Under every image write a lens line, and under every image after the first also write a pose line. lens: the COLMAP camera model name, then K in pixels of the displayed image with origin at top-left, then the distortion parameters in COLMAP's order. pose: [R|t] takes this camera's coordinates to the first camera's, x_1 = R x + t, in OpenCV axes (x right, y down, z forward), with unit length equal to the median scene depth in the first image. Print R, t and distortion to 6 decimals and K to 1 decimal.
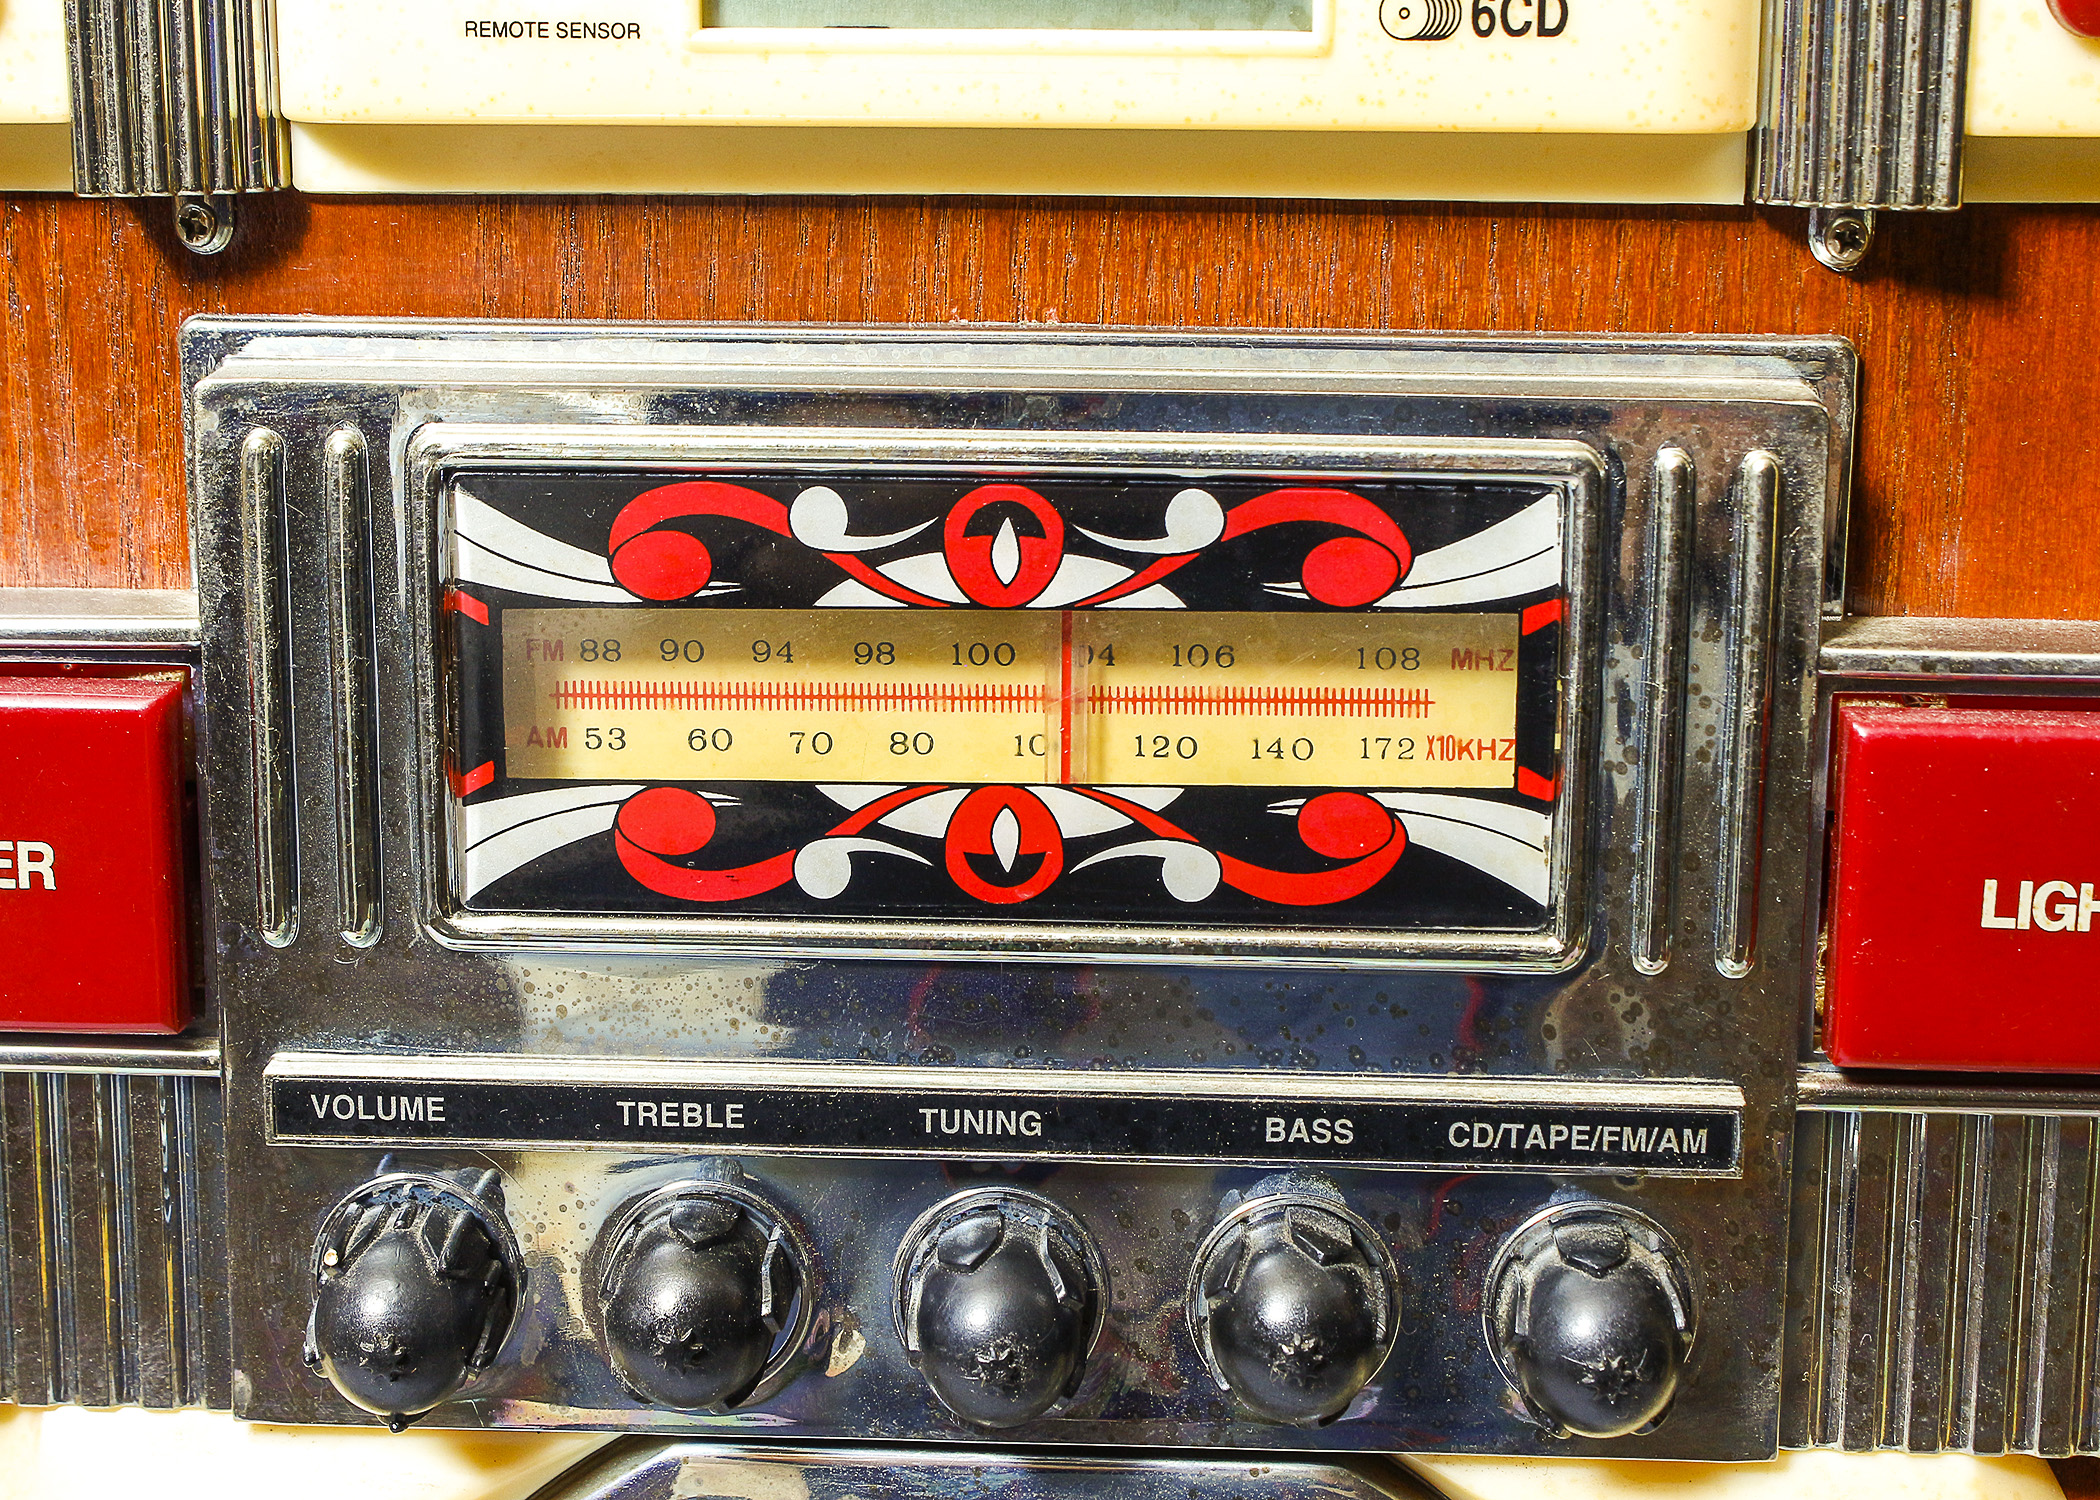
lens RADIAL K [[3688.7, 0, 966.4], [0, 3688.7, 689.7], [0, 0, 1]] dist [-0.009109, -0.007926]
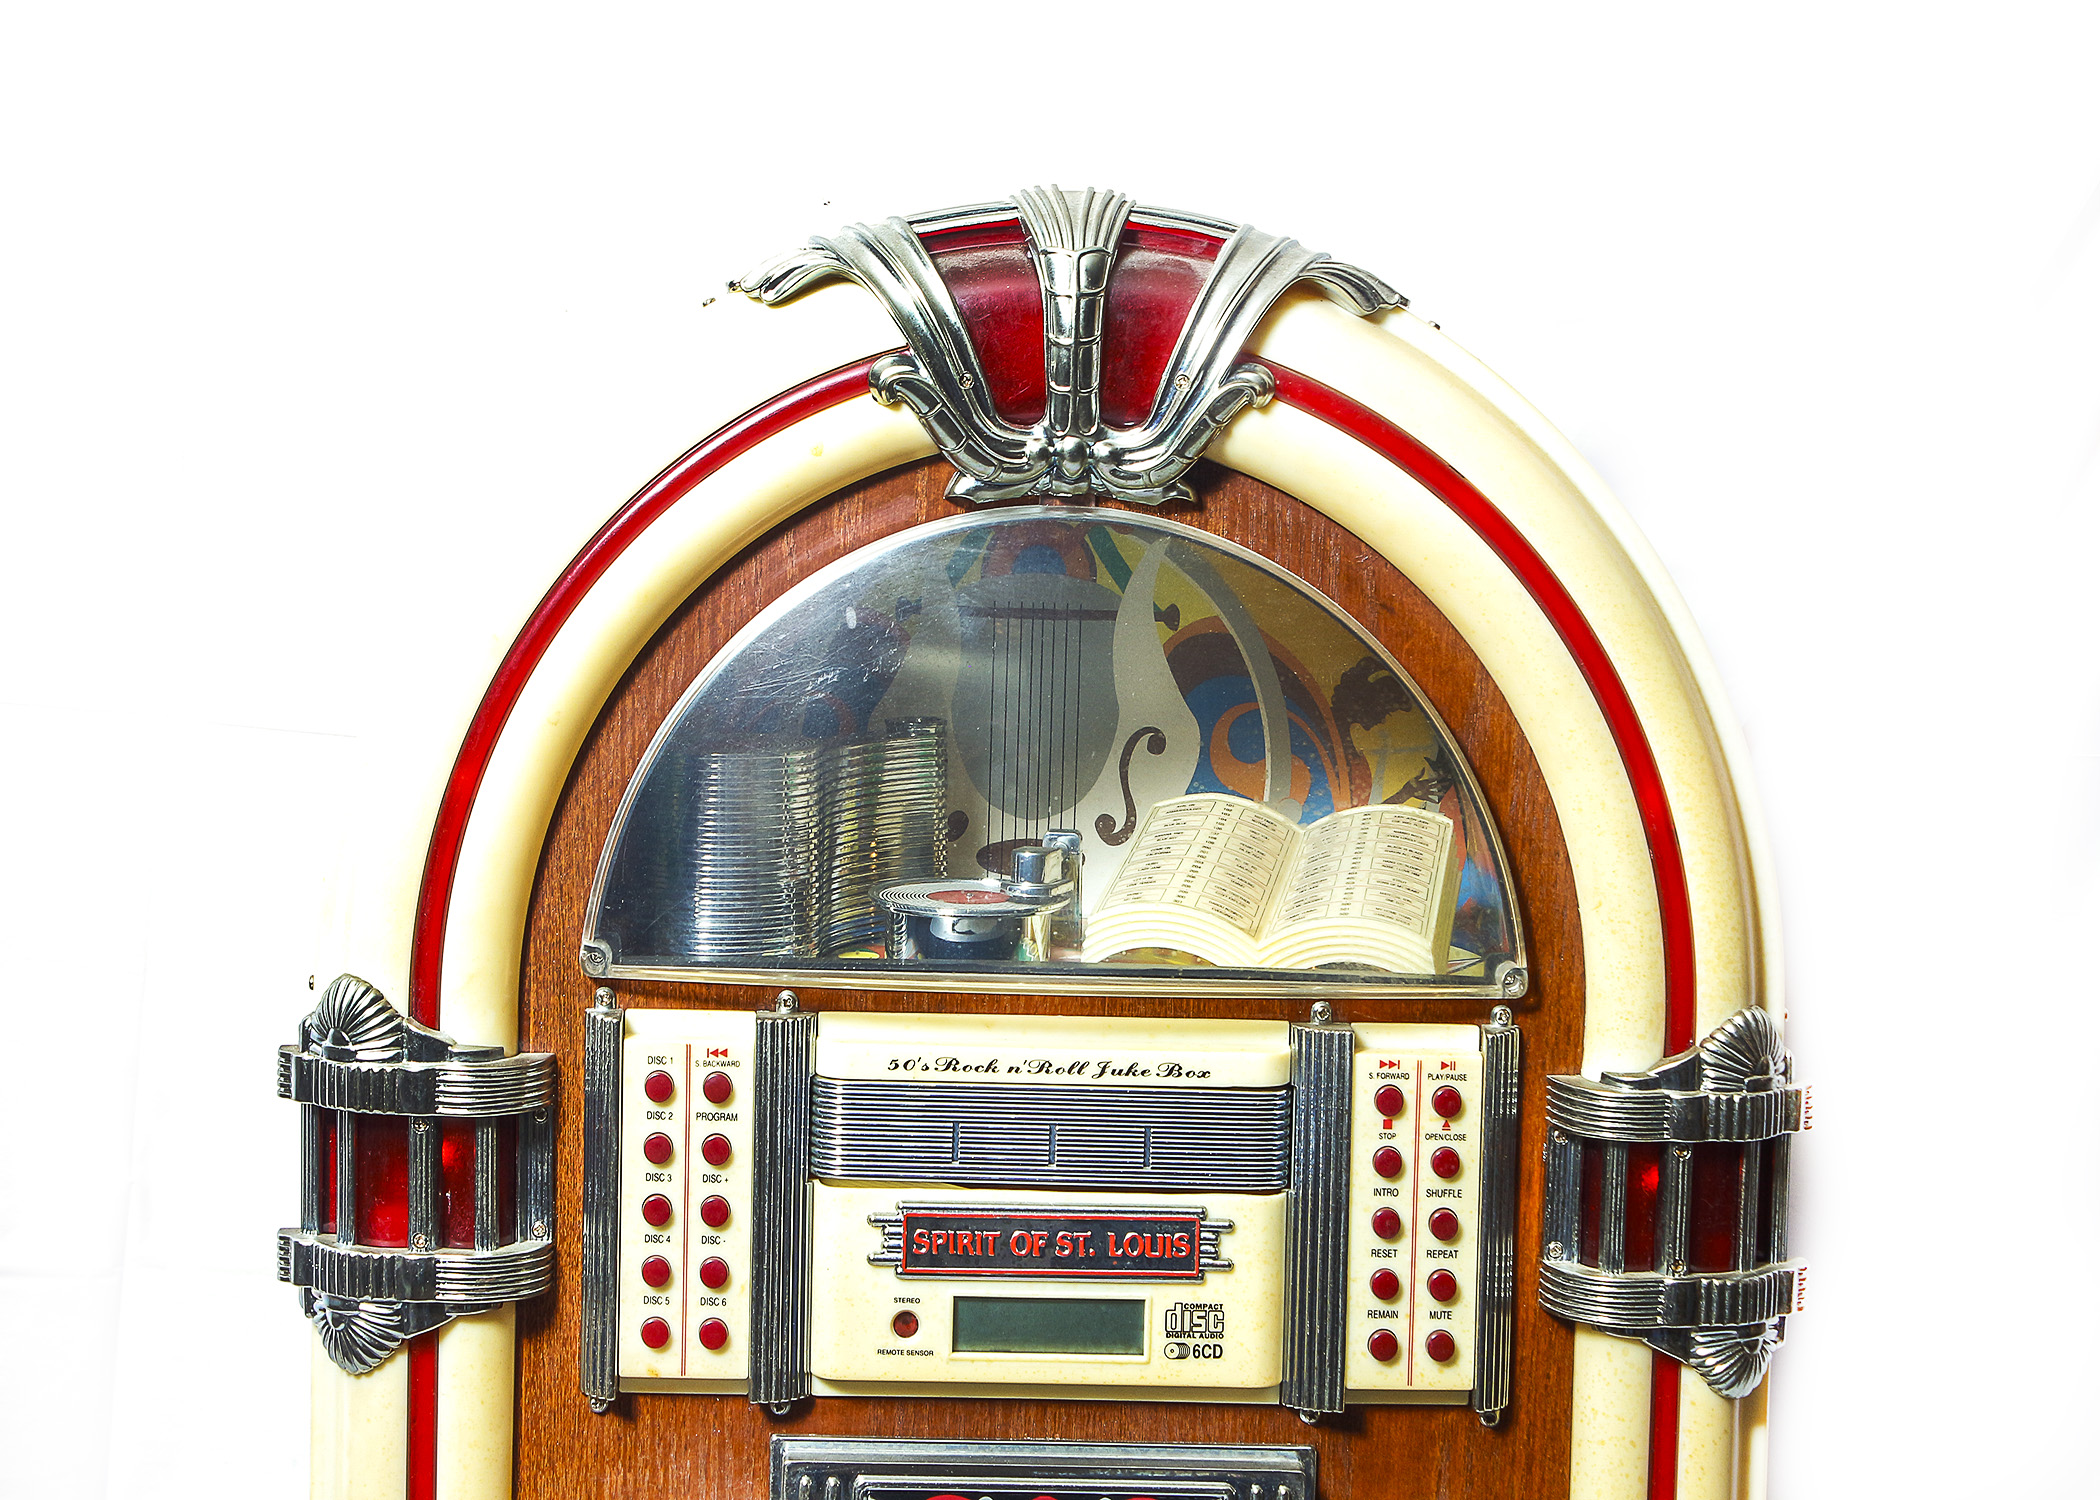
lens RADIAL K [[4645.0, 0, 944.9], [0, 4645.0, 675.1], [0, 0, 1]] dist [0.069678, -0.016502]
pose [[0.996102, 0.013534, 0.087166, -0.420845], [-0.003527, 0.993479, -0.113958, -0.292176], [-0.088140, 0.113206, 0.989654, -2.928578]]
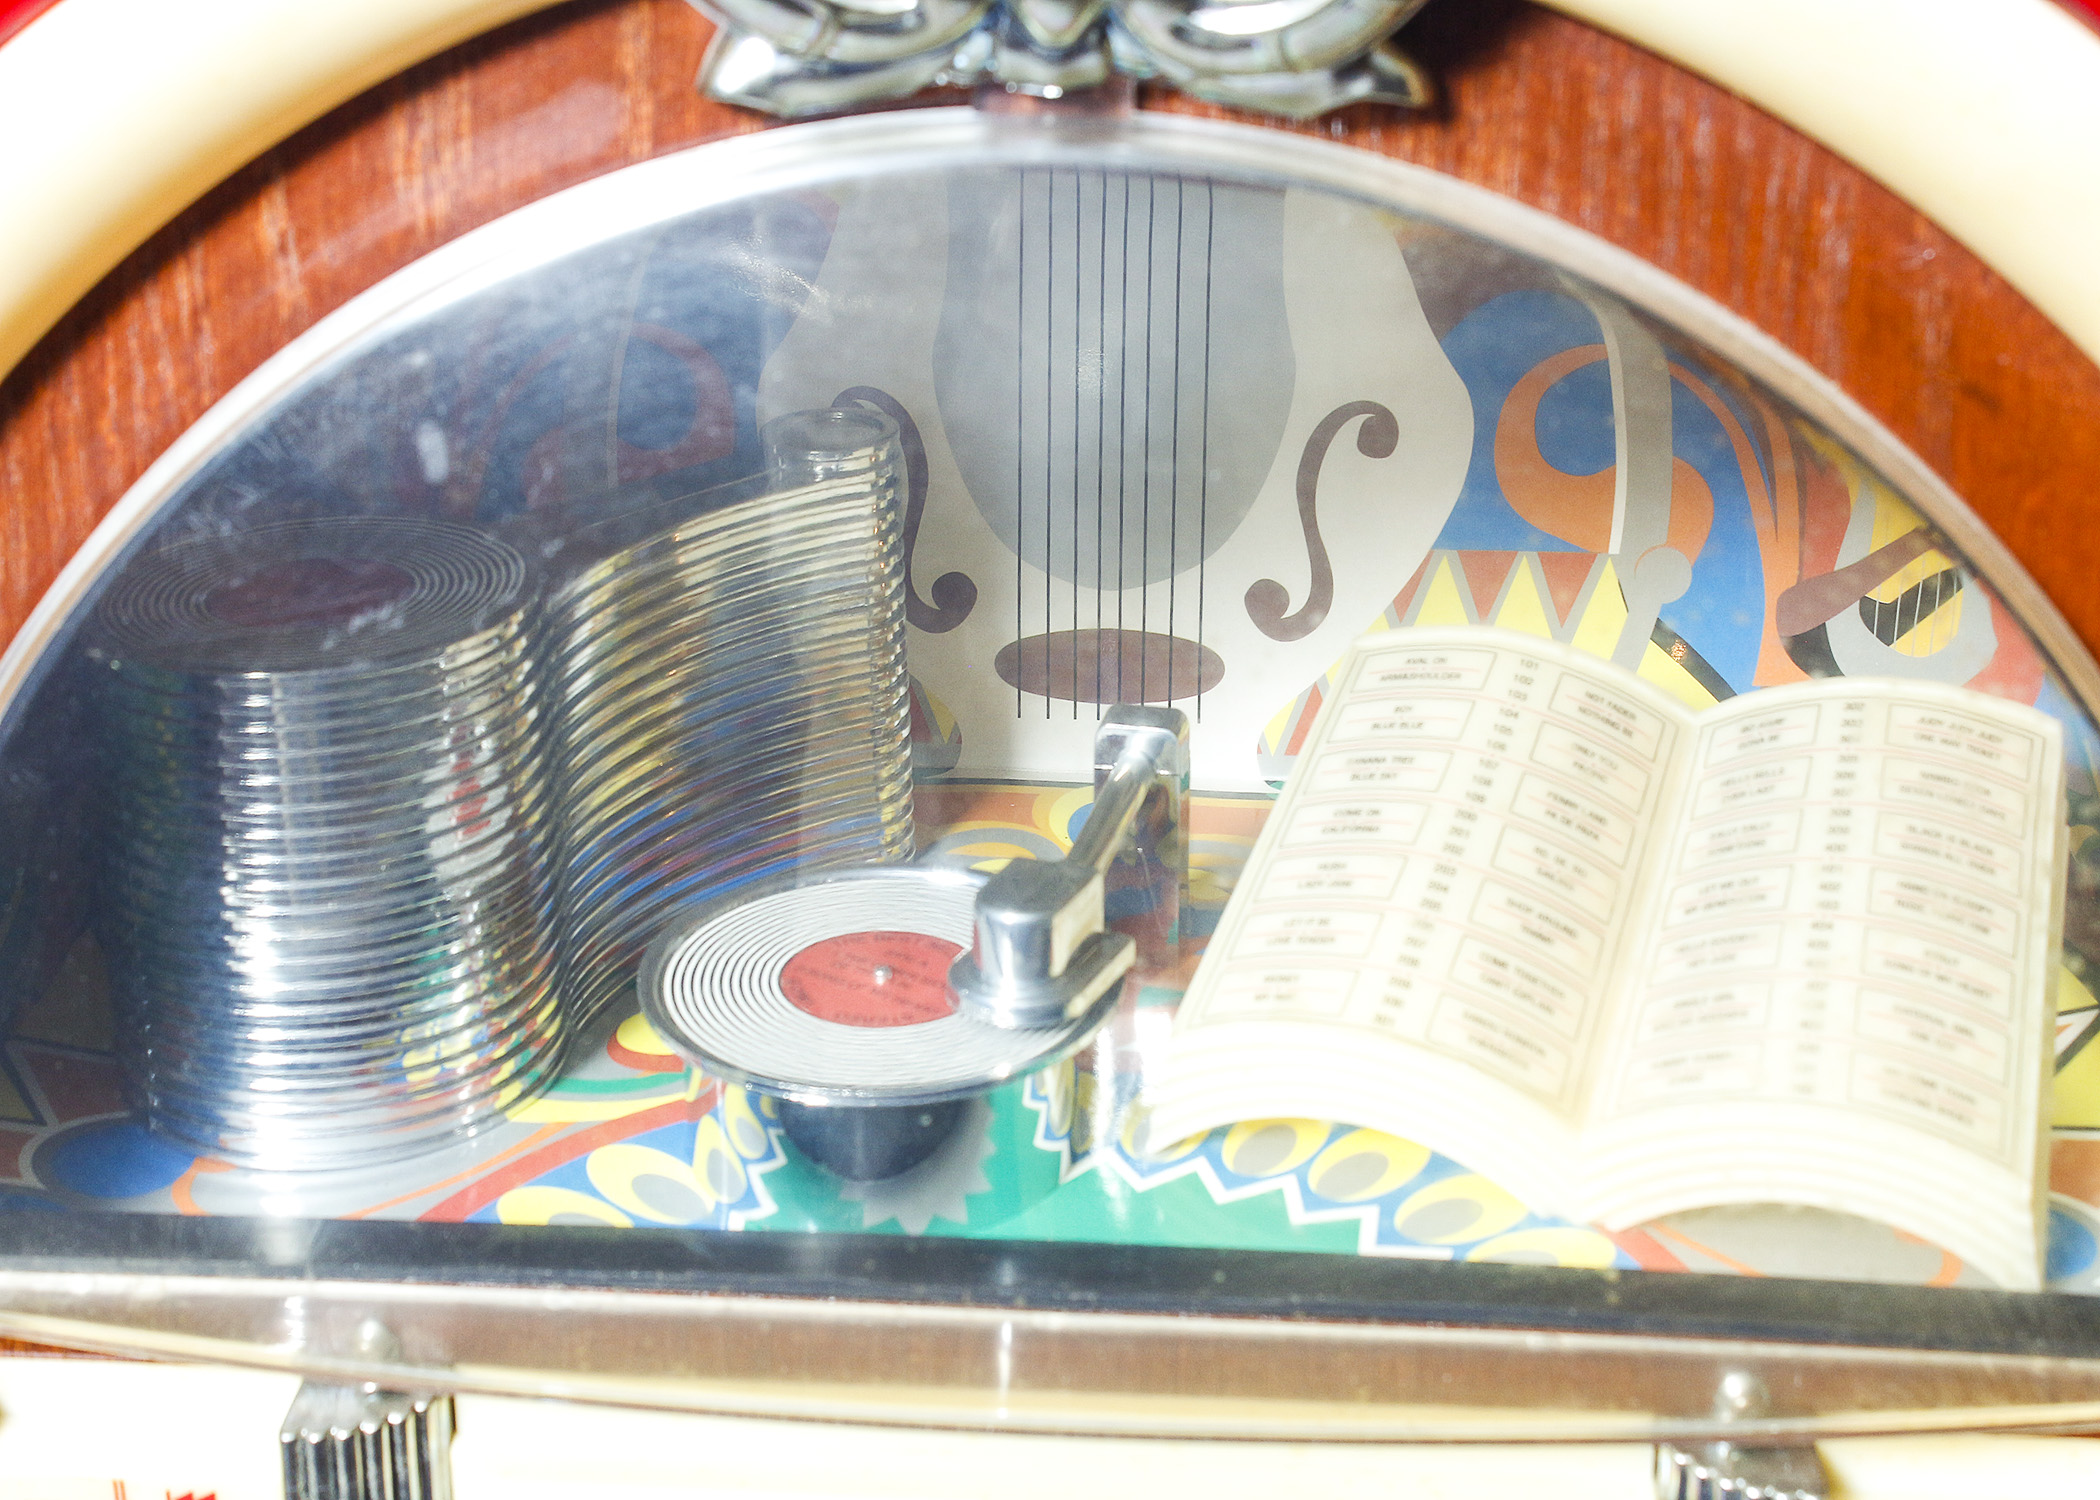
lens RADIAL K [[3688.7, 0, 966.4], [0, 3688.7, 689.7], [0, 0, 1]] dist [-0.009109, -0.007926]
pose [[0.999898, 0.000220, -0.014253, 0.000877], [0.002105, 0.986636, 0.162926, -0.874937], [0.014099, -0.162940, 0.986535, -0.230031]]
